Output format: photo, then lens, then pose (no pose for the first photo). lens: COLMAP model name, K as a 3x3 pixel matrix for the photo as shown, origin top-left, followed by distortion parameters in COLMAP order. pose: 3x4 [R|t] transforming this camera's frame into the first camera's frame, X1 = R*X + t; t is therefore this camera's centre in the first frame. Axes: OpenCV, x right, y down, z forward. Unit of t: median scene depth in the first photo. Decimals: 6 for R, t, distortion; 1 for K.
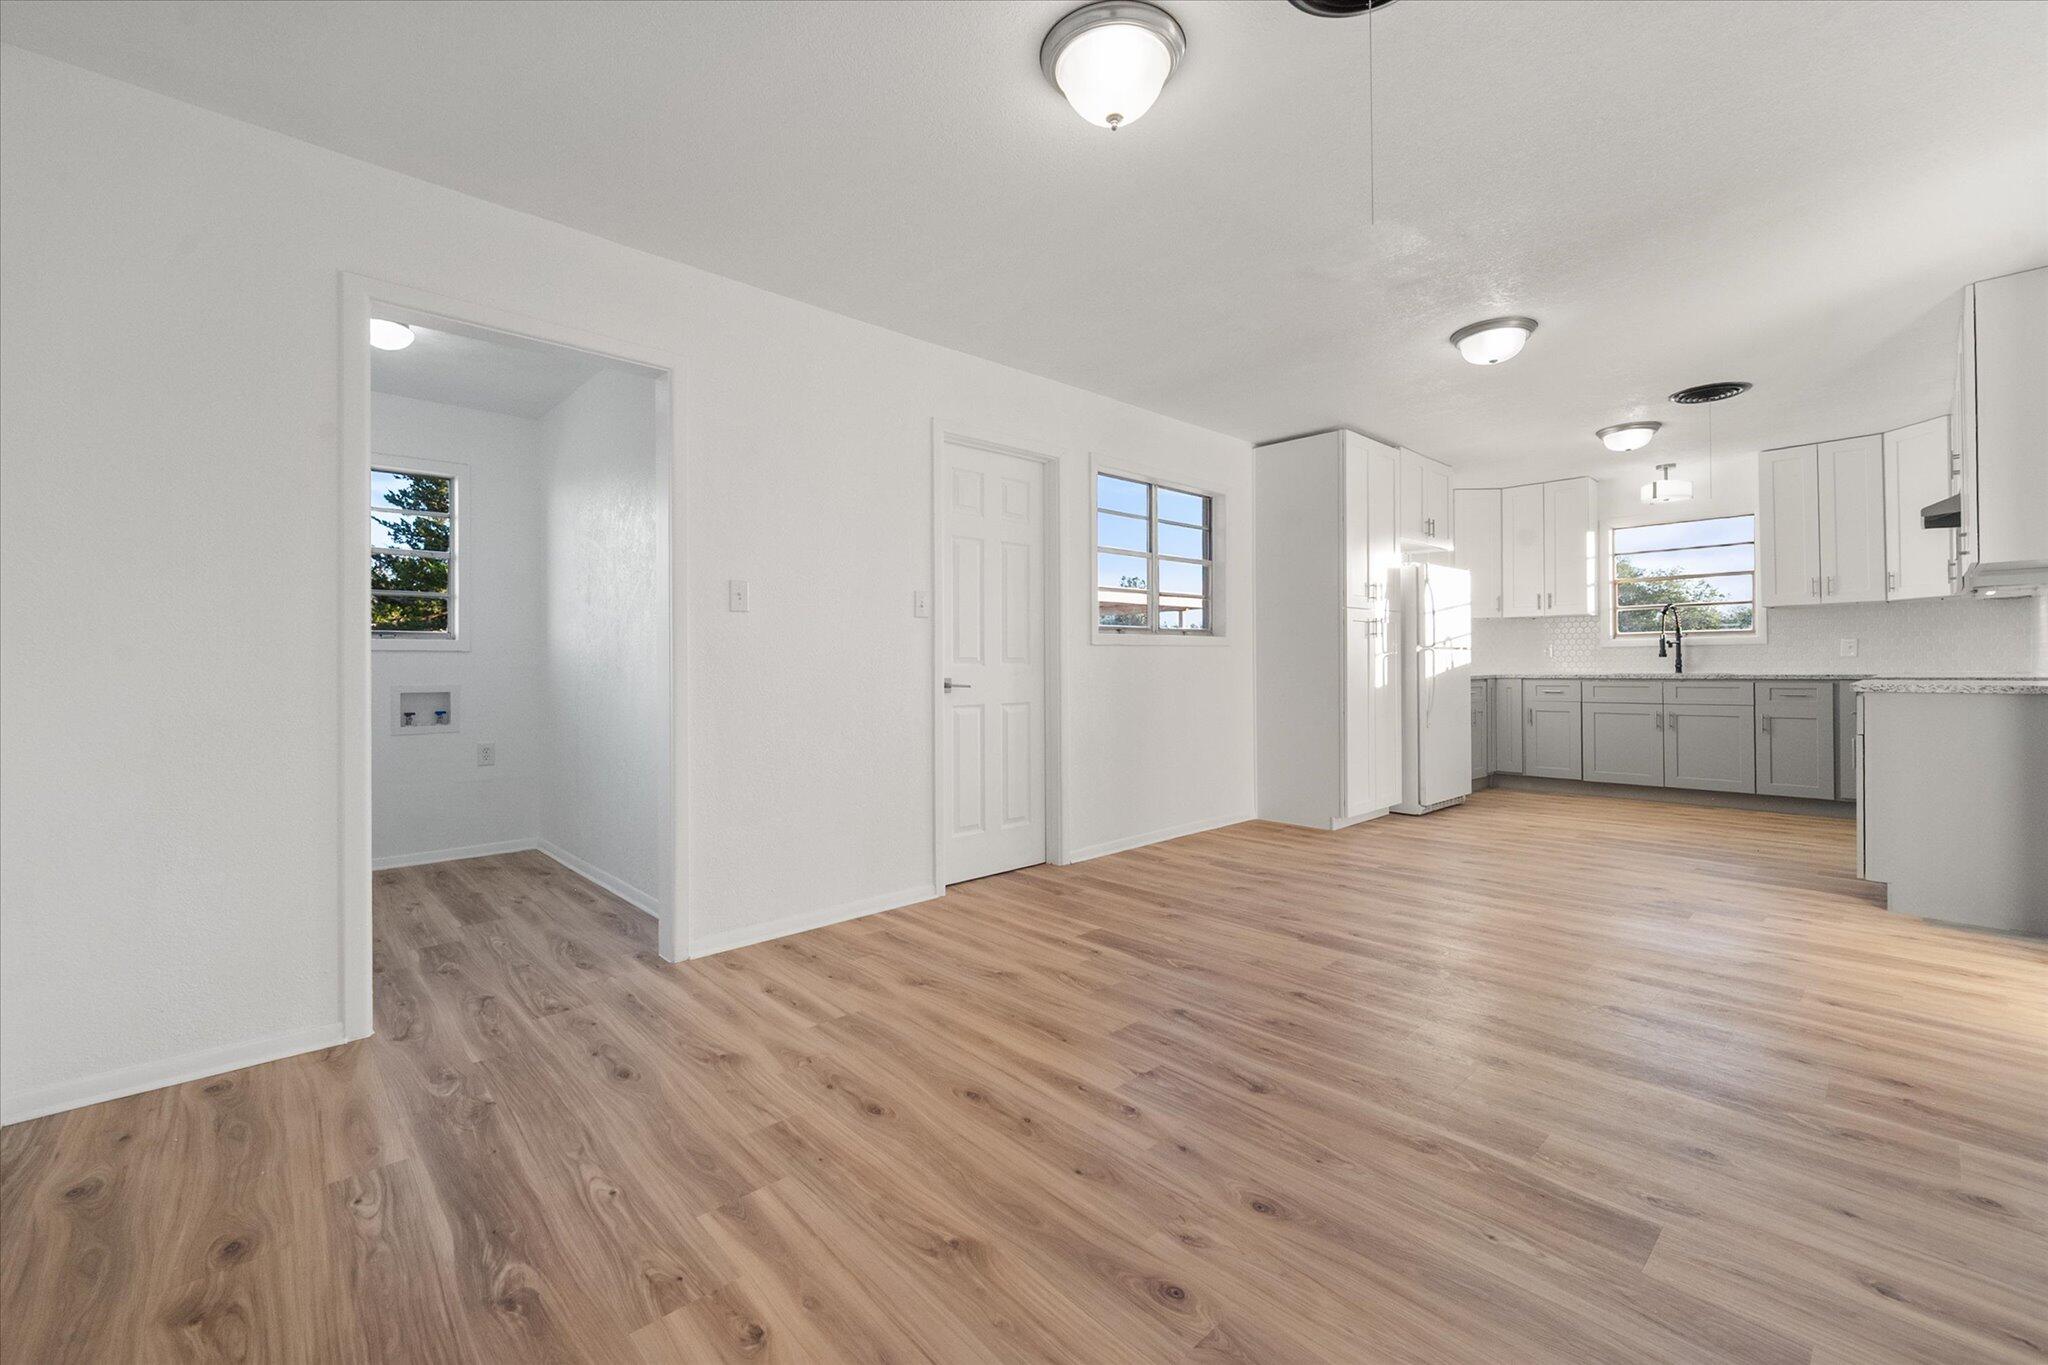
lens RADIAL K [[876.6, 0, 994.8], [0, 876.6, 664.1], [0, 0, 1]] dist [0.000908, 0.000045]
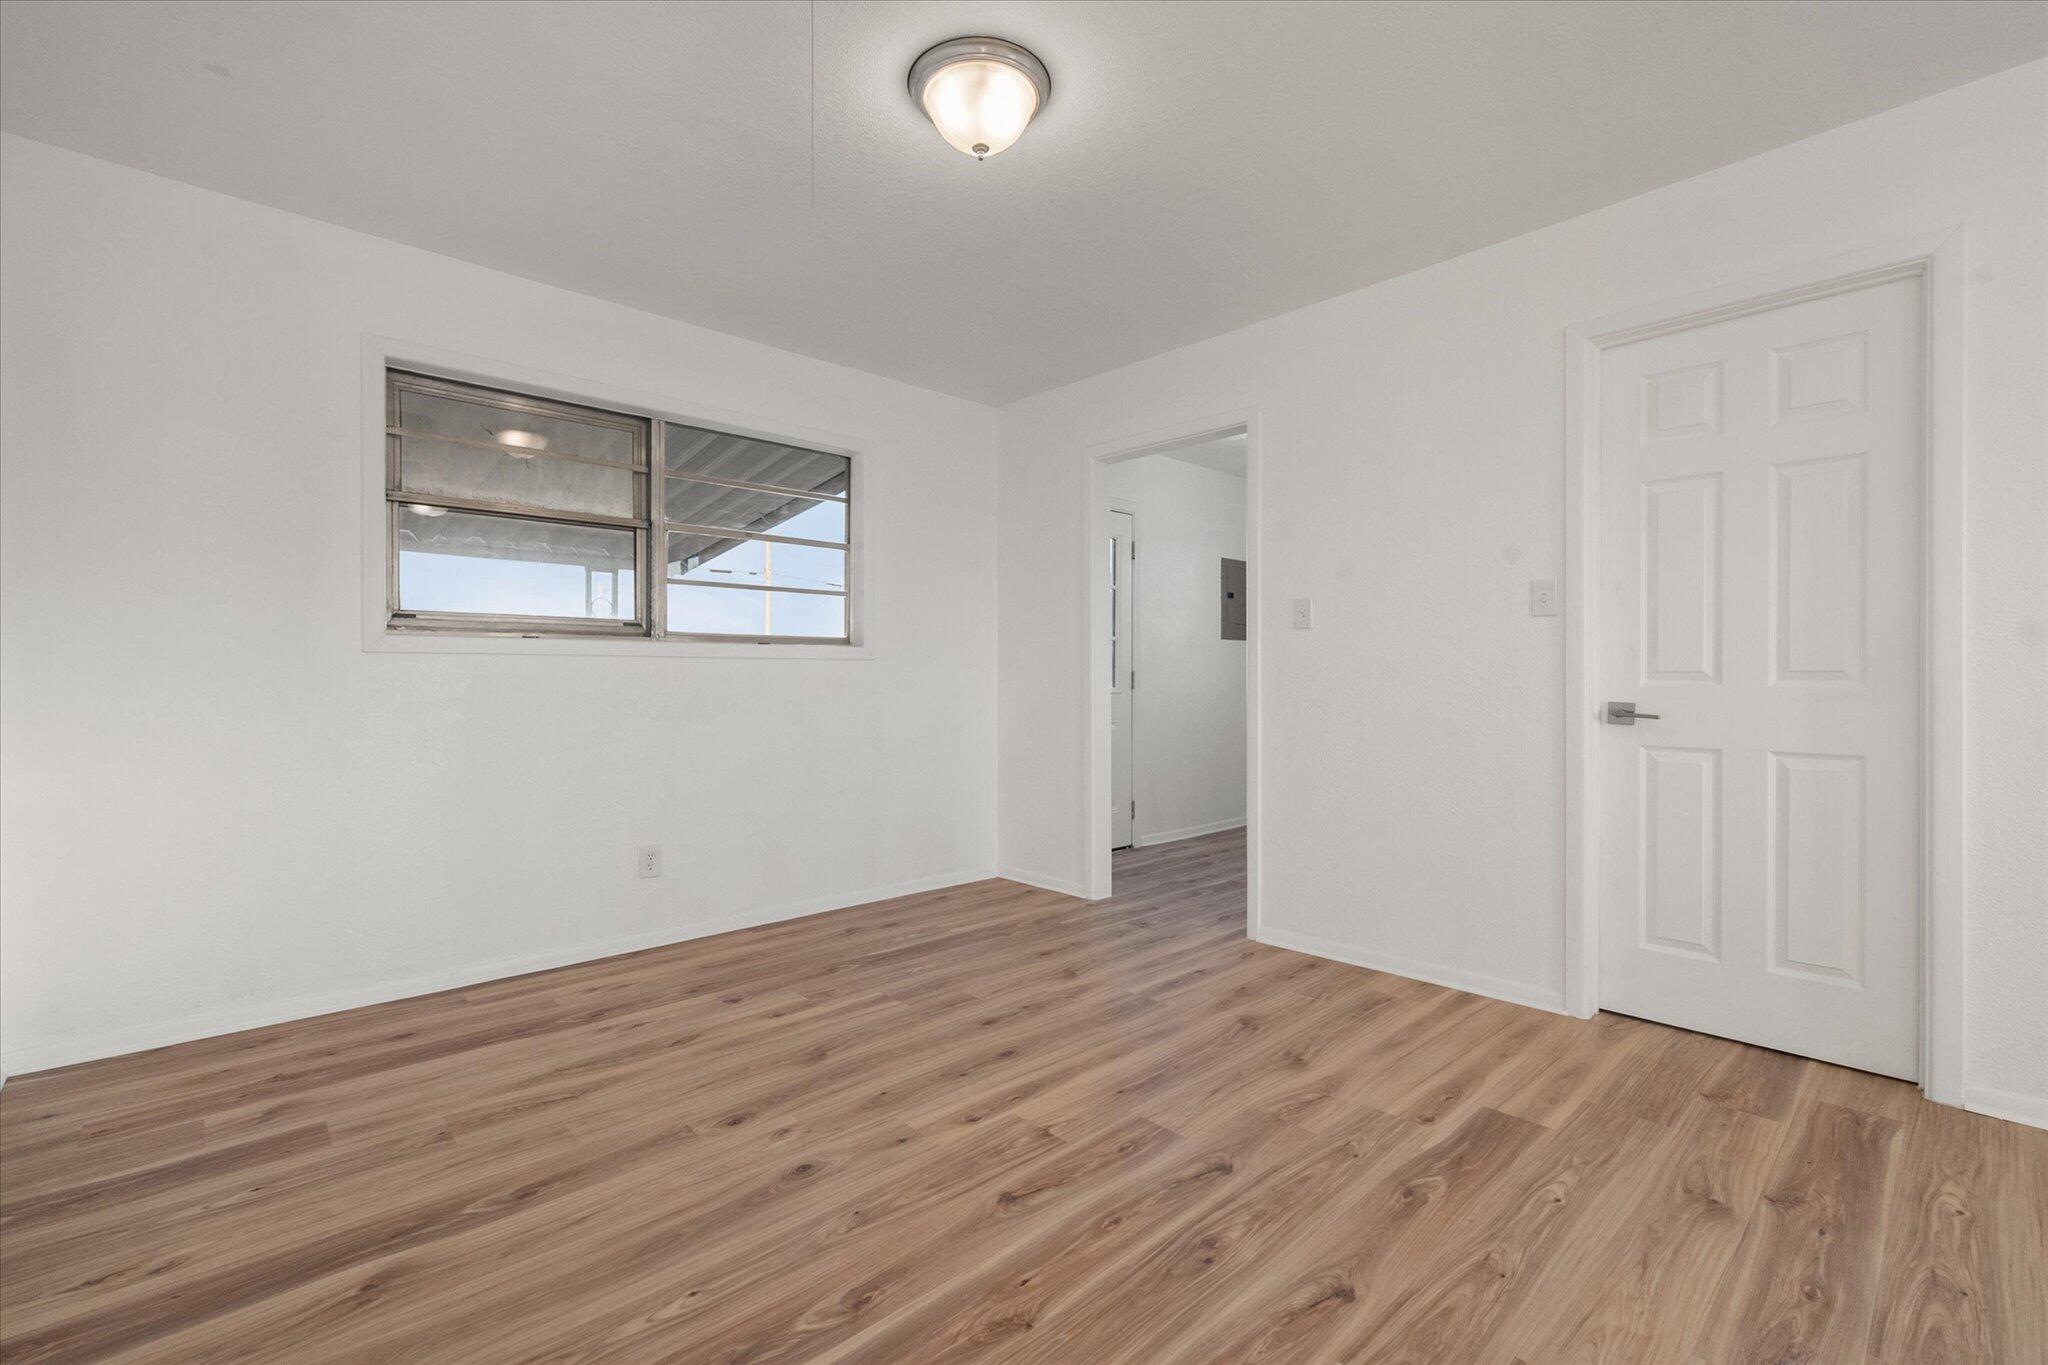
lens RADIAL K [[855.8, 0, 986.5], [0, 855.8, 676.6], [0, 0, 1]] dist [-0.001718, -0.000303]
pose [[-0.006721, 0.007366, -0.999950, 0.892610], [-0.000162, 0.999973, 0.007367, -0.009280], [0.999977, 0.000212, -0.006719, 0.798762]]
